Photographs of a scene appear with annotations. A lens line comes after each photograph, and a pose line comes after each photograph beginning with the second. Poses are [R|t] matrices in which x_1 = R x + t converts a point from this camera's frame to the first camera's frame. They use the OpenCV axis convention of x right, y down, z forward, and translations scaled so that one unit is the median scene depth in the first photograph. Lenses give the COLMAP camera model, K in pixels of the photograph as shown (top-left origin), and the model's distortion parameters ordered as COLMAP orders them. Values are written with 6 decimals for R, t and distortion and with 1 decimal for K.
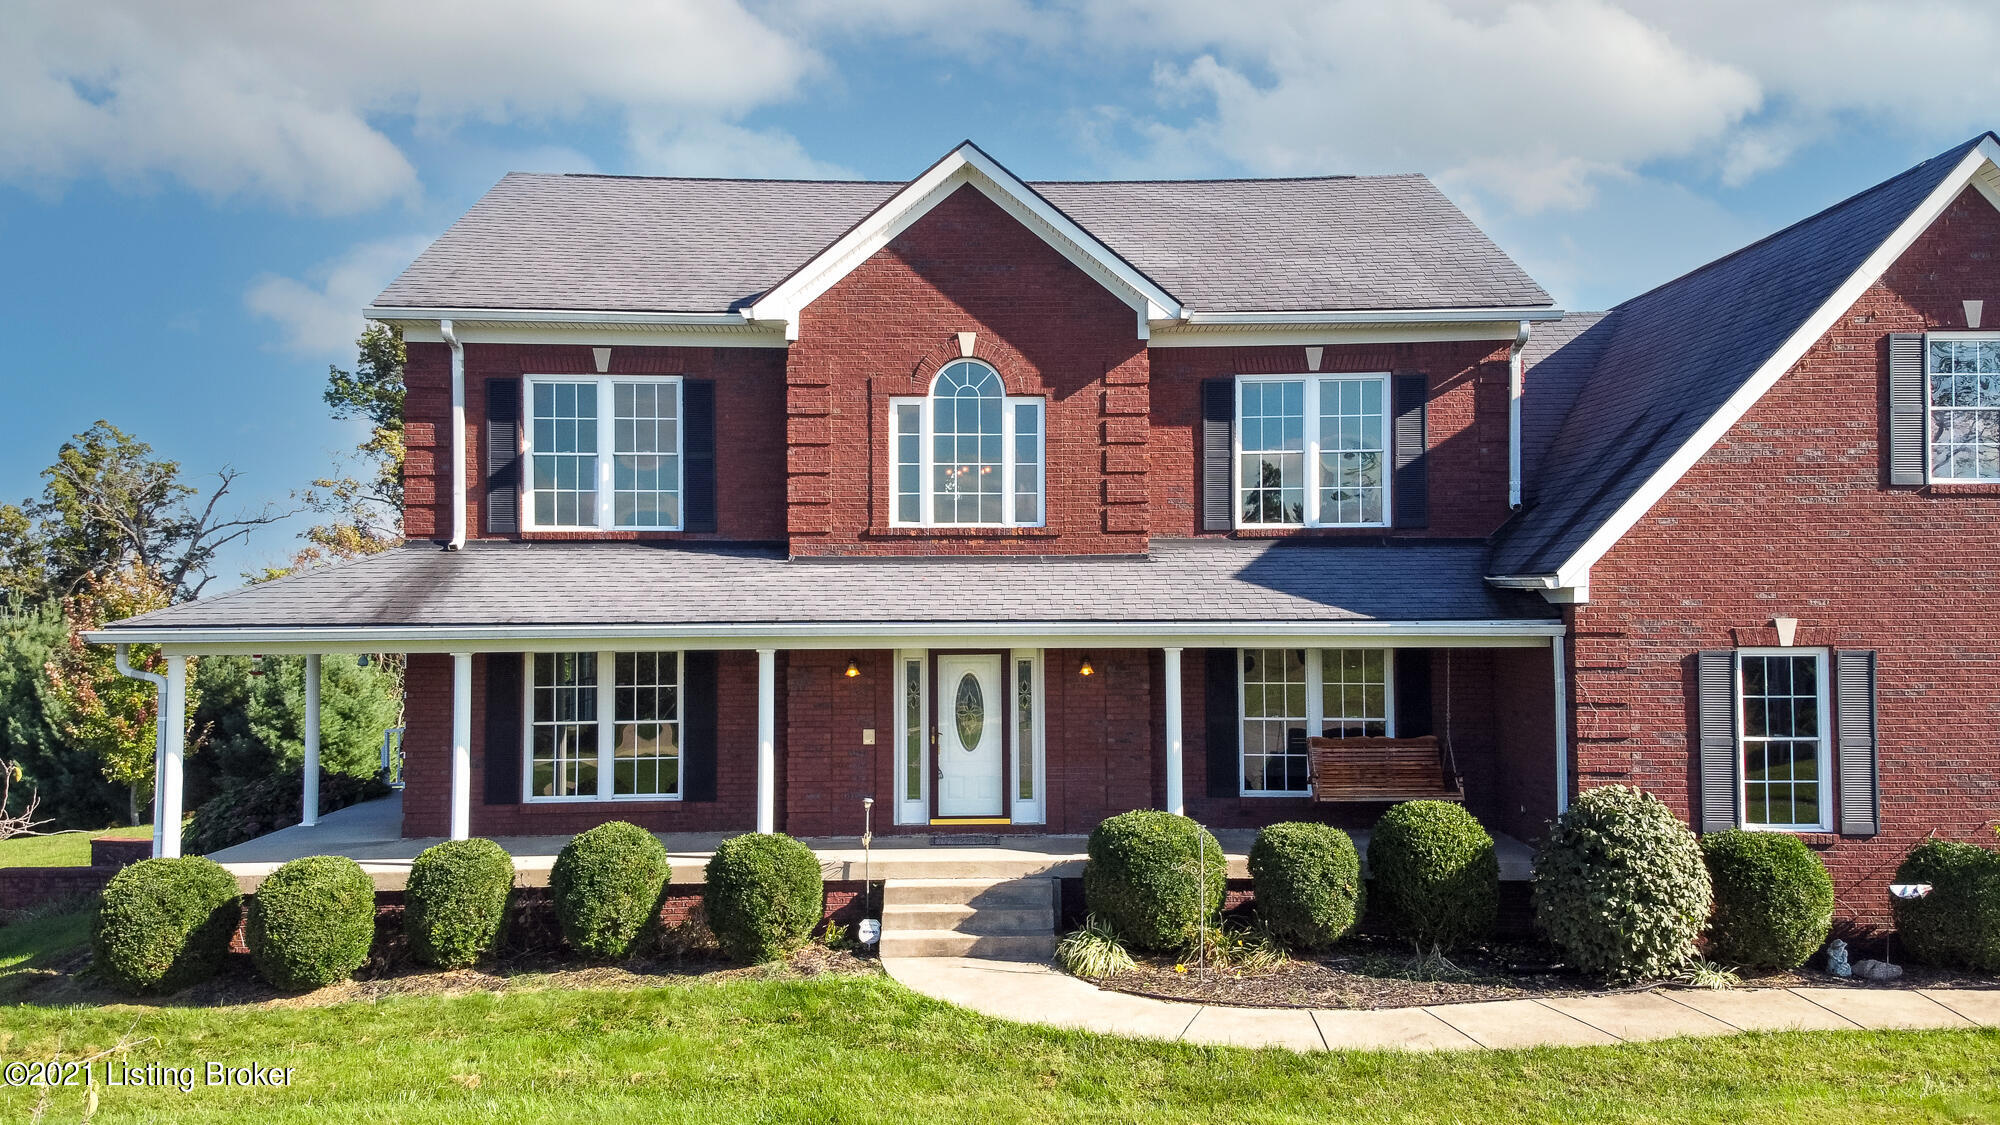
lens RADIAL K [[1524.3, 0, 999.8], [0, 1524.3, 576.7], [0, 0, 1]] dist [0.176691, -0.005091]
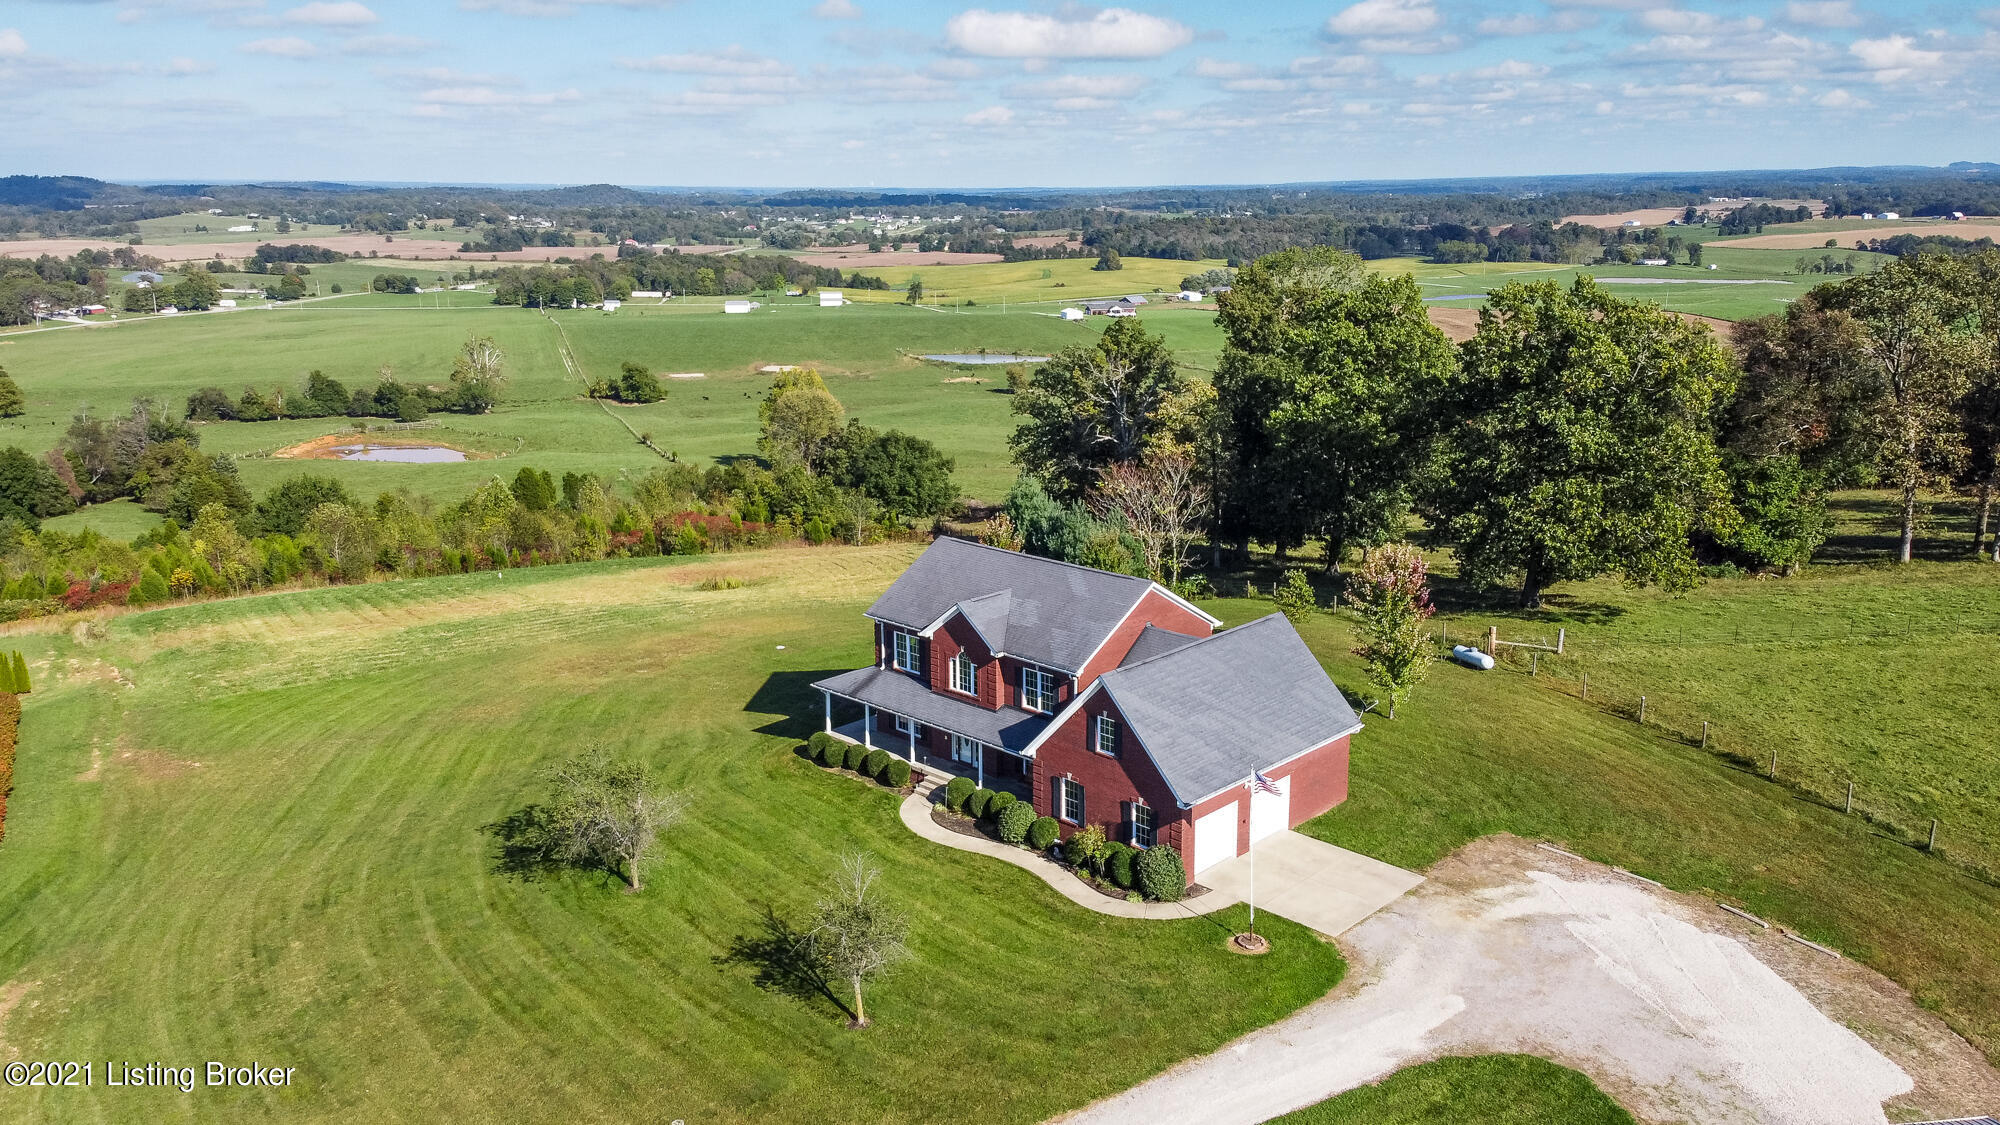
lens RADIAL K [[1524.3, 0, 999.8], [0, 1524.3, 576.7], [0, 0, 1]] dist [0.176691, -0.005091]
pose [[0.716443, 0.173254, -0.675790, 2.652192], [0.013112, 0.965158, 0.261341, -1.349861], [0.697522, -0.196097, 0.689209, -1.583230]]
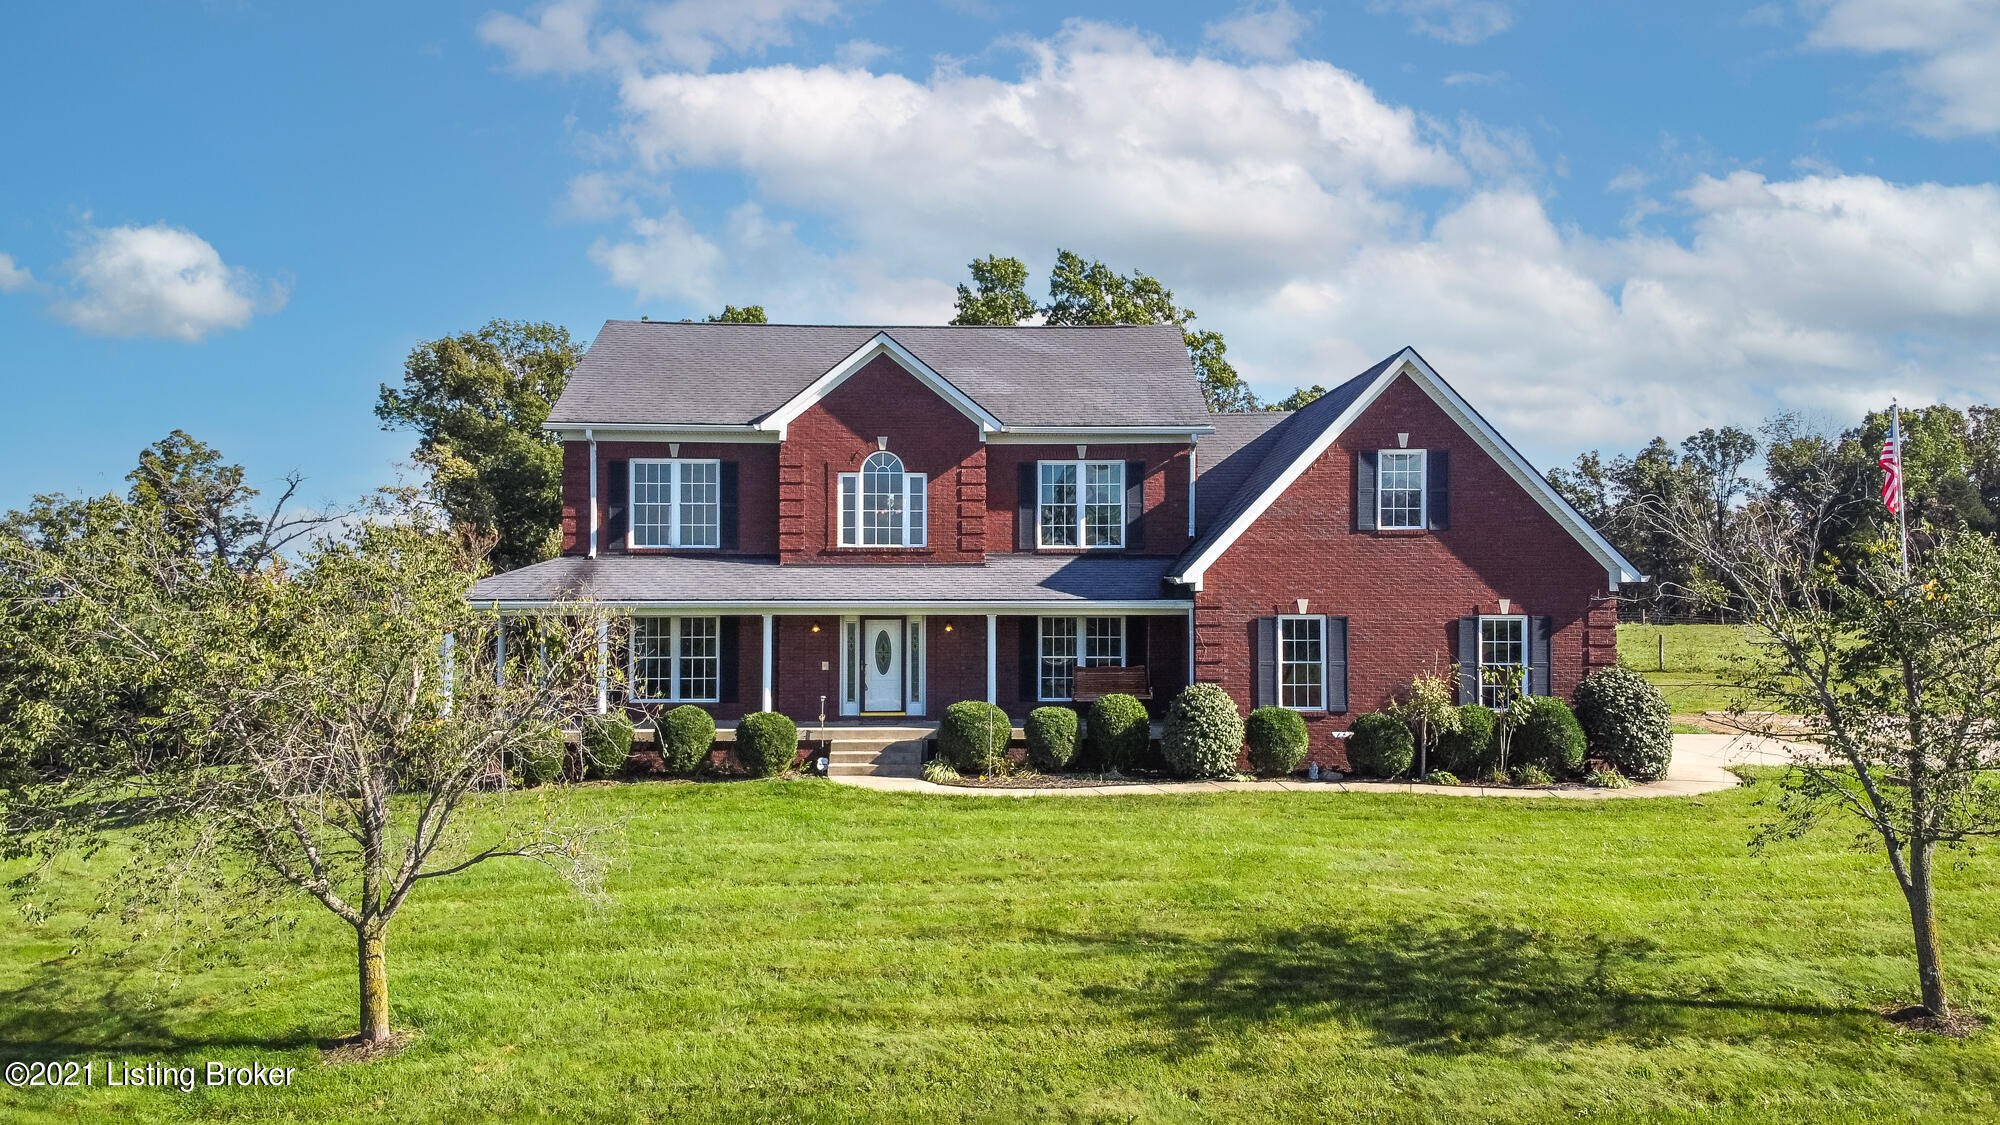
lens RADIAL K [[1524.3, 0, 999.8], [0, 1524.3, 576.7], [0, 0, 1]] dist [0.176691, -0.005091]
pose [[0.999979, 0.004799, 0.004417, 0.107244], [-0.004818, 0.999979, 0.004285, -0.006534], [-0.004396, -0.004306, 0.999981, -0.763112]]
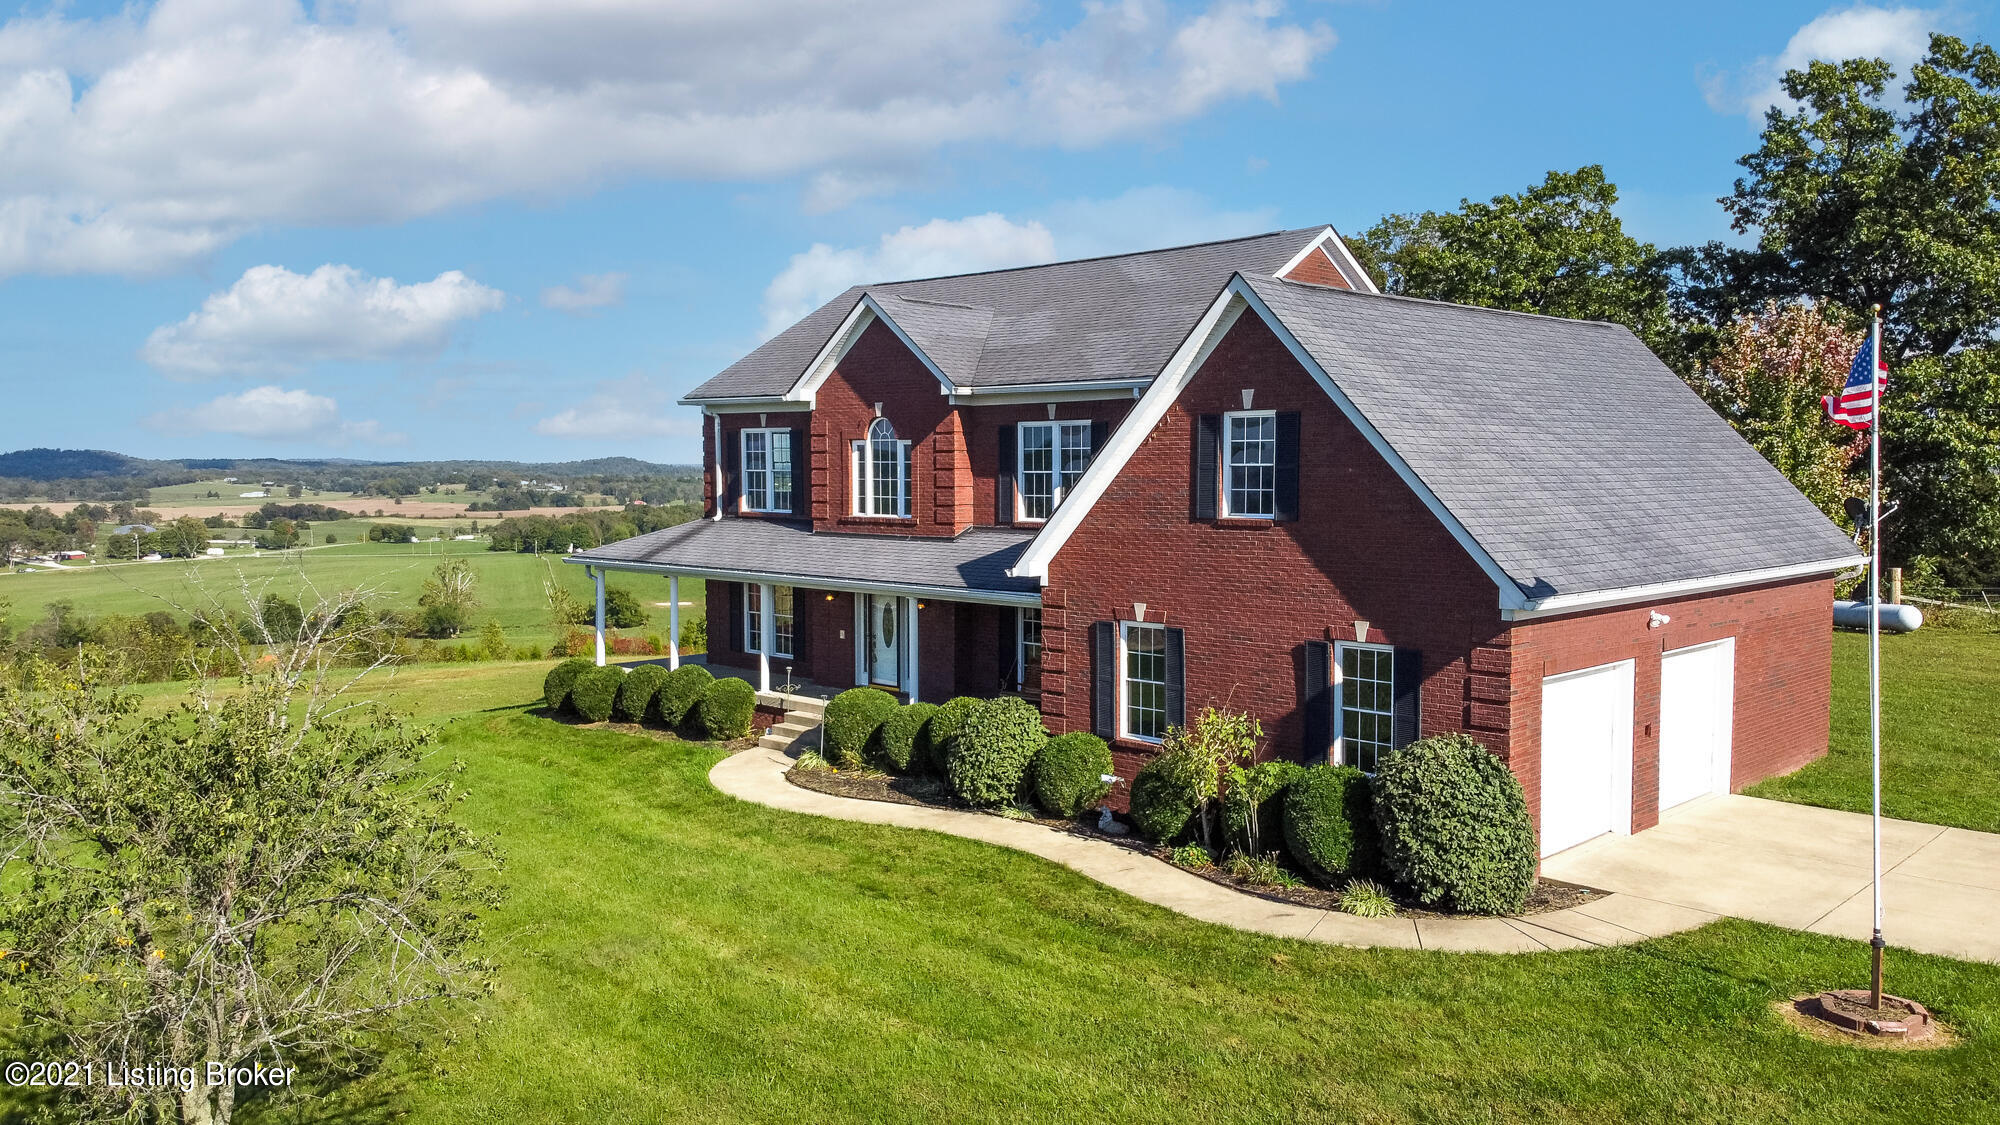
lens RADIAL K [[1524.3, 0, 999.8], [0, 1524.3, 576.7], [0, 0, 1]] dist [0.176691, -0.005091]
pose [[0.713924, 0.056078, -0.697974, 1.268905], [0.006513, 0.996213, 0.086701, -0.113884], [0.700193, -0.066443, 0.710855, -0.120863]]
